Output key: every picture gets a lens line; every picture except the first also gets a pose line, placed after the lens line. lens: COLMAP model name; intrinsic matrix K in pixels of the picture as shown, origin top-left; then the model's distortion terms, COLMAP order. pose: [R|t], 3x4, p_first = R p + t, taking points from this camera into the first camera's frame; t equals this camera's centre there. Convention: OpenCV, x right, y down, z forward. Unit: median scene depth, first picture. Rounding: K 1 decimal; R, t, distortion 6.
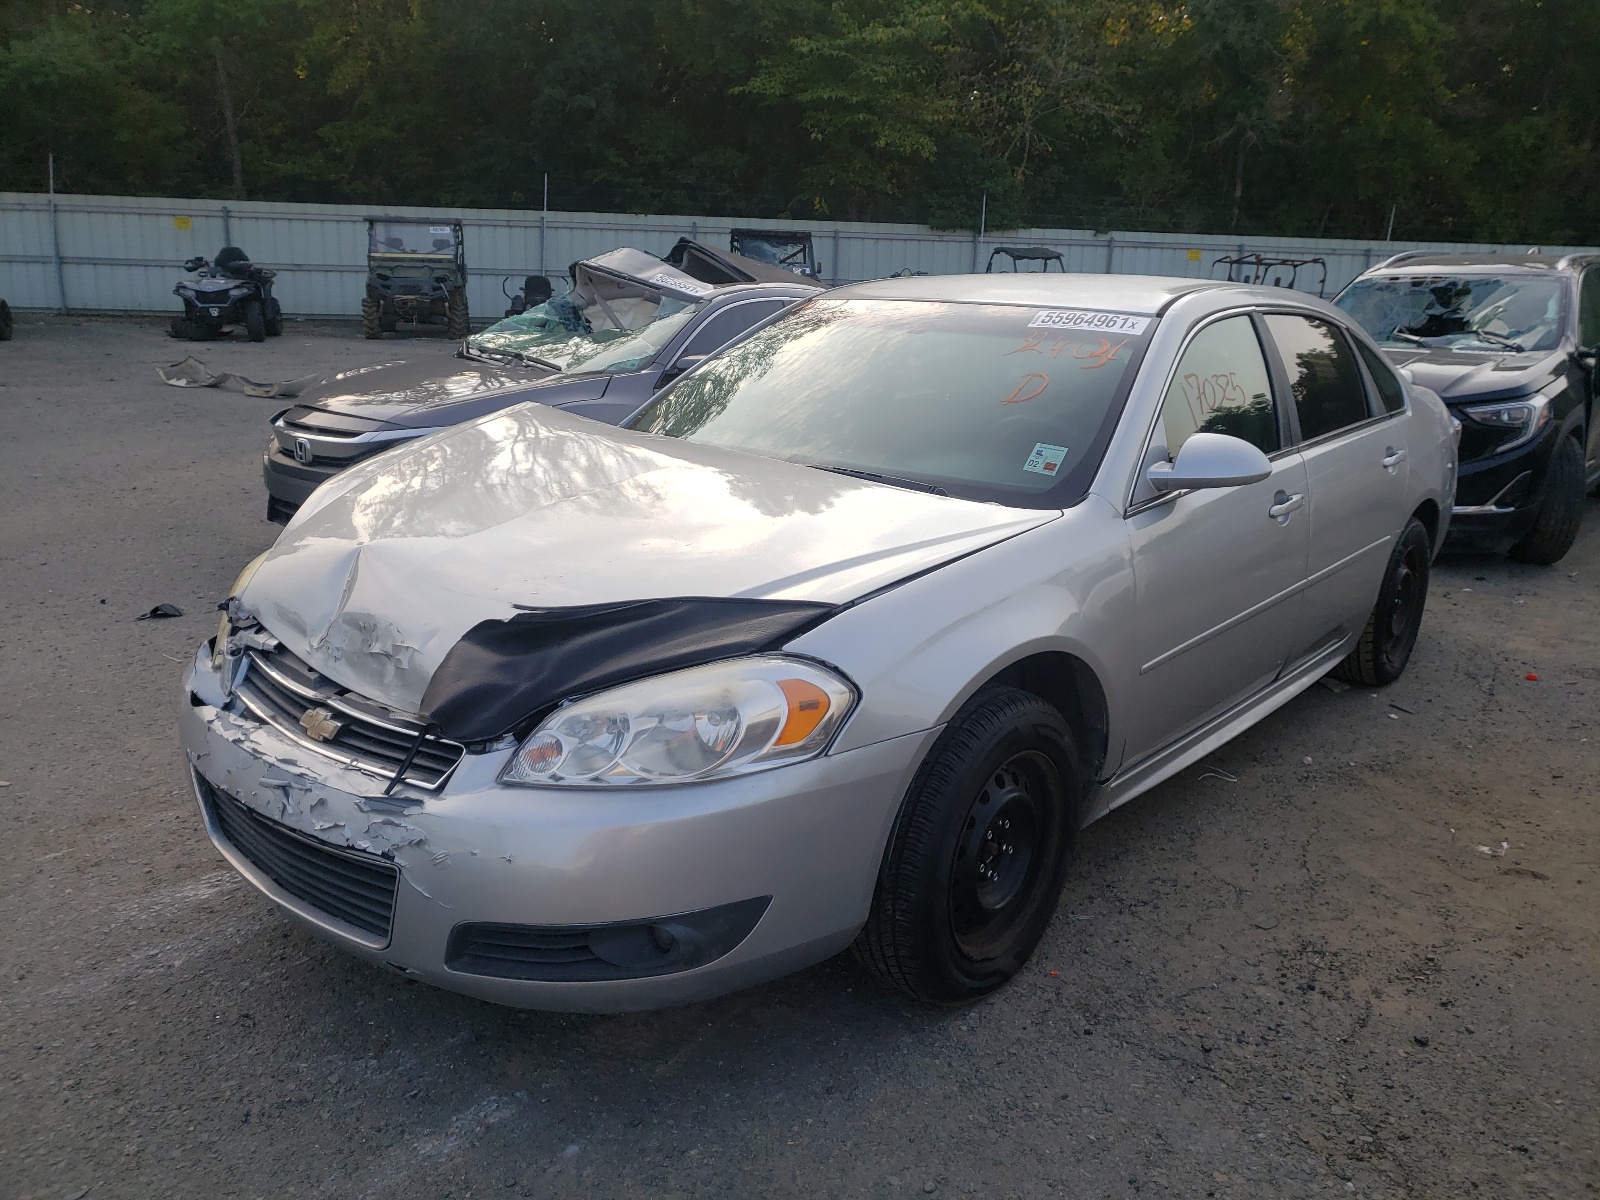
lens RADIAL K [[1301.8, 0, 808.1], [0, 1301.8, 599.9], [0, 0, 1]] dist [0.004554, 0.003162]
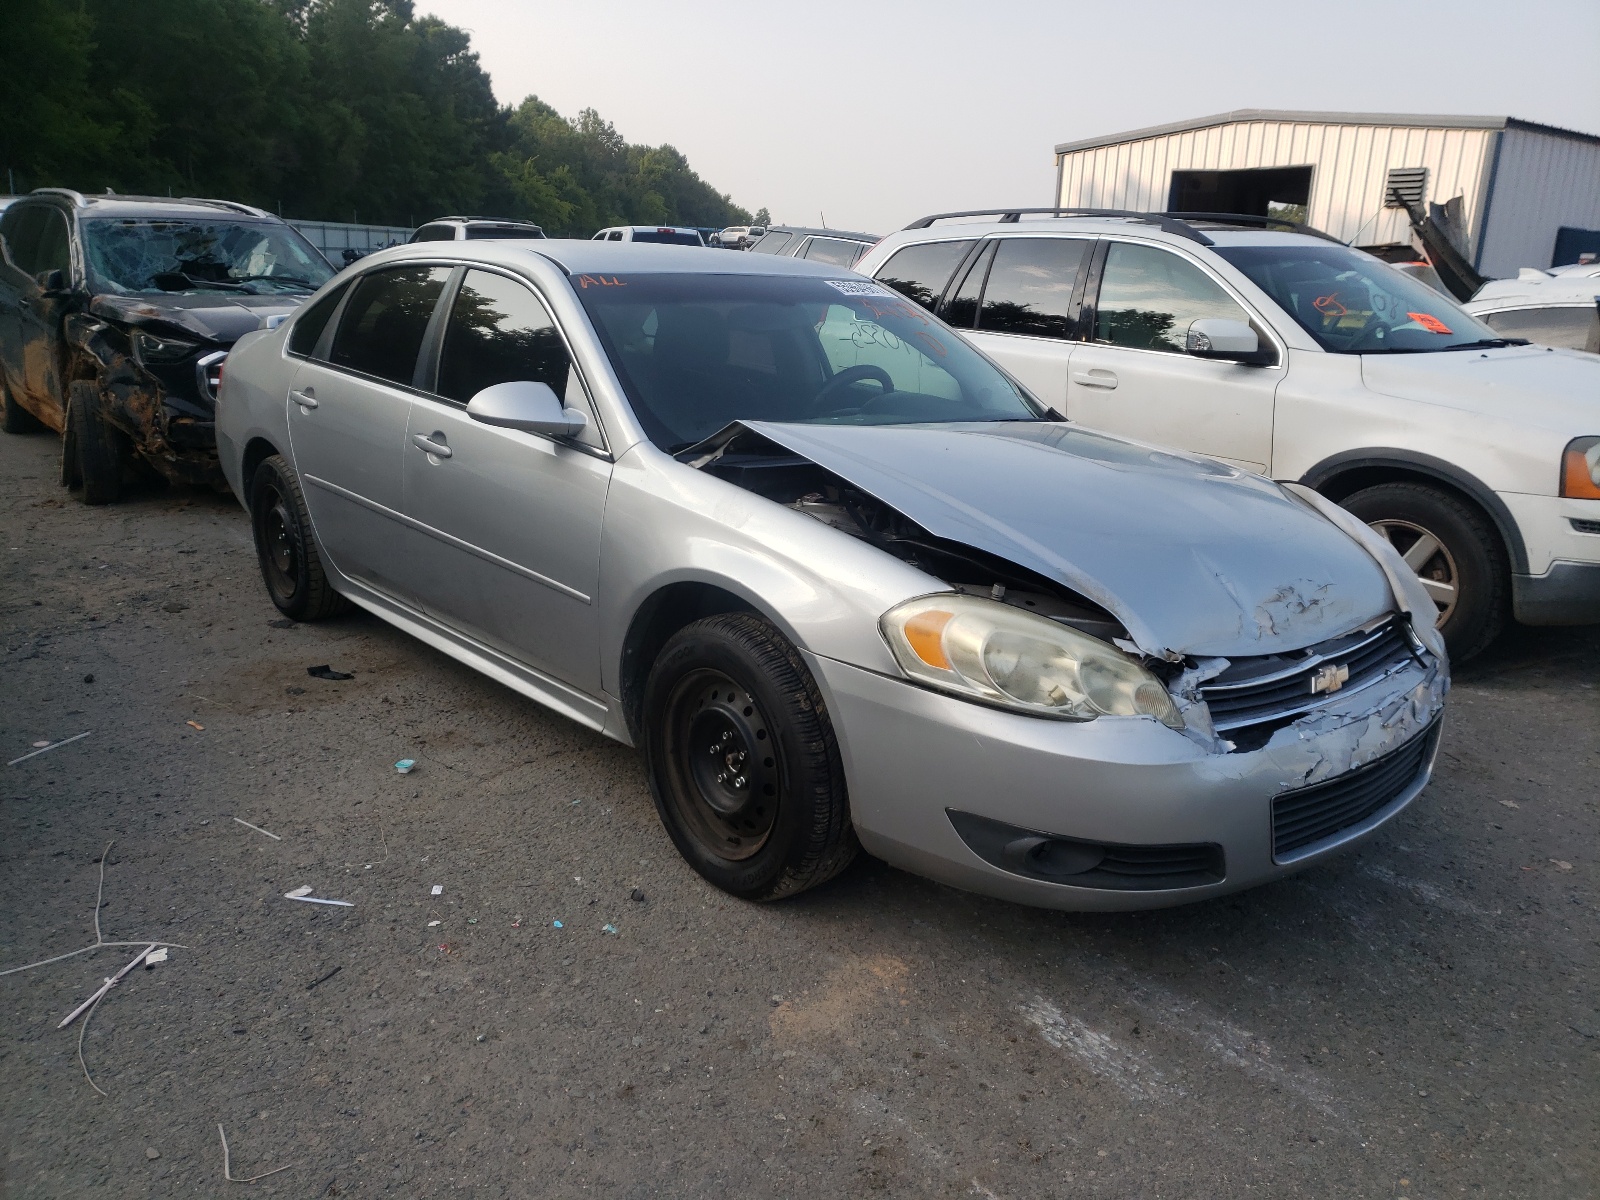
lens RADIAL K [[1314.9, 0, 819.9], [0, 1314.9, 604.1], [0, 0, 1]] dist [-0.000547, 0.006488]
pose [[0.115419, -0.281172, 0.952691, -1.367010], [0.220832, 0.942362, 0.251369, -0.320309], [-0.968458, 0.181372, 0.170858, 1.117304]]
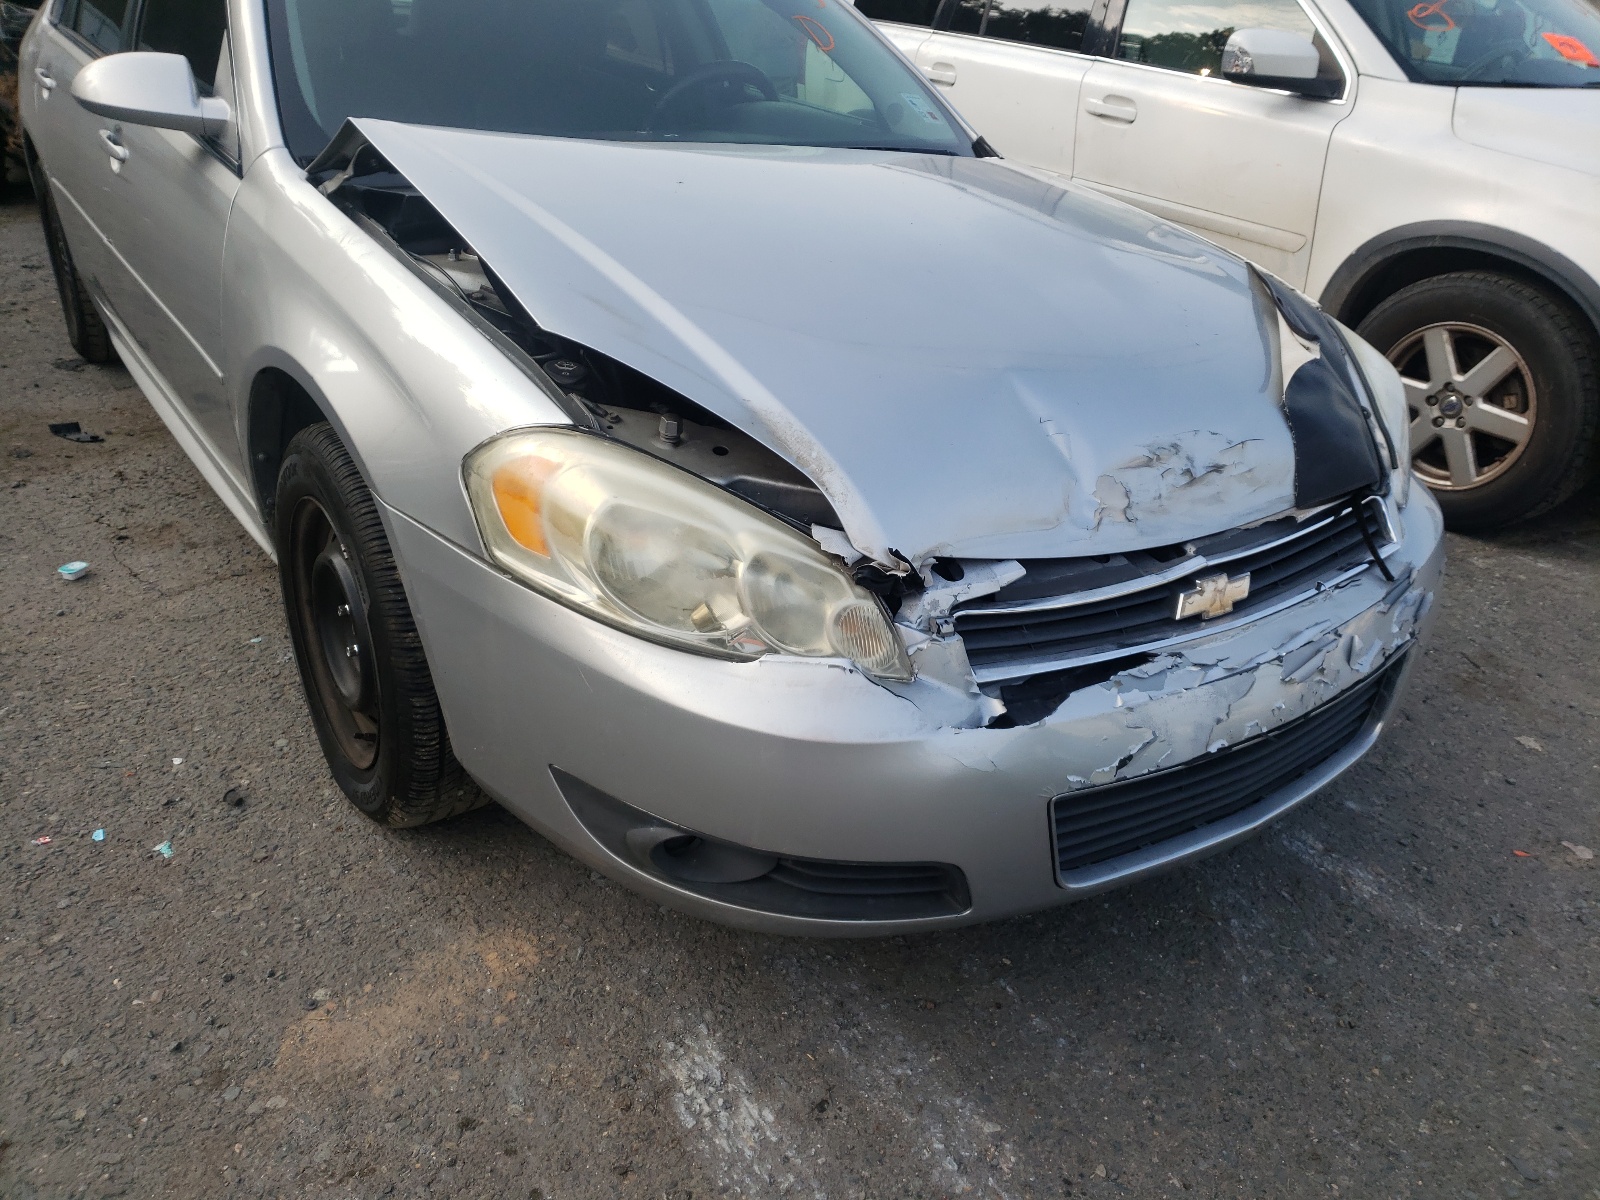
lens RADIAL K [[1301.8, 0, 808.1], [0, 1301.8, 599.9], [0, 0, 1]] dist [0.004554, 0.003162]
pose [[0.225209, -0.442243, 0.868160, -0.955434], [0.183162, 0.894381, 0.408085, -0.214228], [-0.956939, 0.067110, 0.282425, 0.924780]]
